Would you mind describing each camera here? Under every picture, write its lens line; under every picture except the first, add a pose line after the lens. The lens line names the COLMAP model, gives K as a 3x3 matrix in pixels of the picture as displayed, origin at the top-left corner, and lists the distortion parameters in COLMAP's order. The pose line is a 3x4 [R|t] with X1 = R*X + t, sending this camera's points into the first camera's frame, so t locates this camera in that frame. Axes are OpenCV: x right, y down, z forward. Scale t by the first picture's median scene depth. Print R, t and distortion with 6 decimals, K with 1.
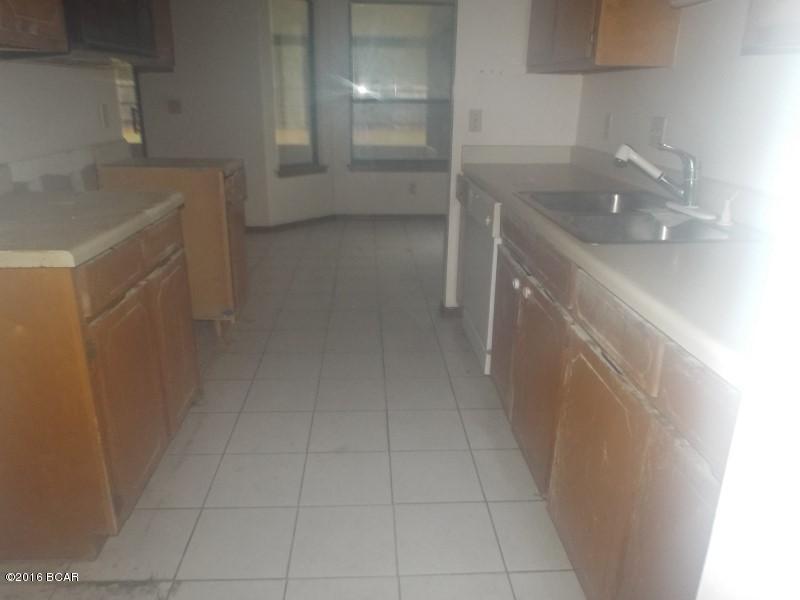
lens RADIAL K [[618.3, 0, 400.0], [0, 618.3, 300.0], [0, 0, 1]] dist [-0.000707, -0.004128]
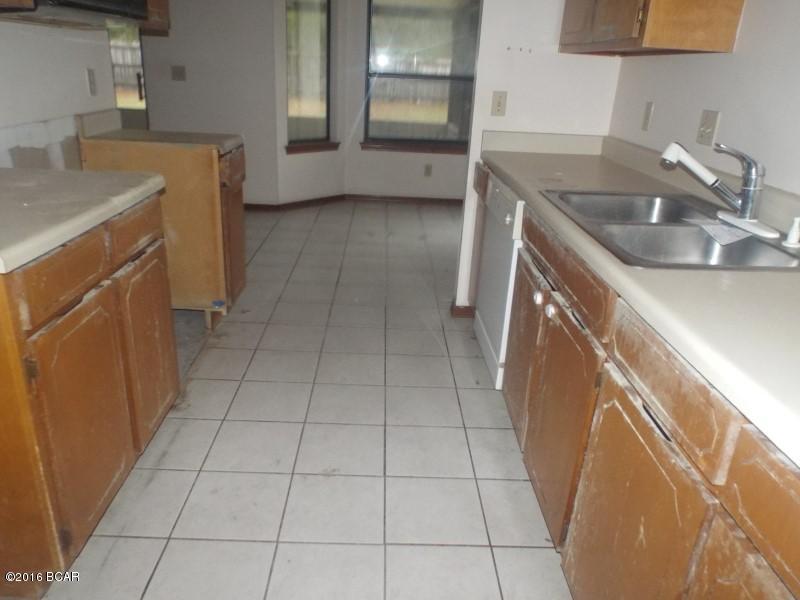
lens RADIAL K [[618.3, 0, 400.0], [0, 618.3, 300.0], [0, 0, 1]] dist [-0.000707, -0.004128]
pose [[0.998781, 0.046387, -0.016891, 0.008189], [-0.045678, 0.998147, 0.040206, -0.048983], [0.018725, -0.039385, 0.999049, 0.123326]]
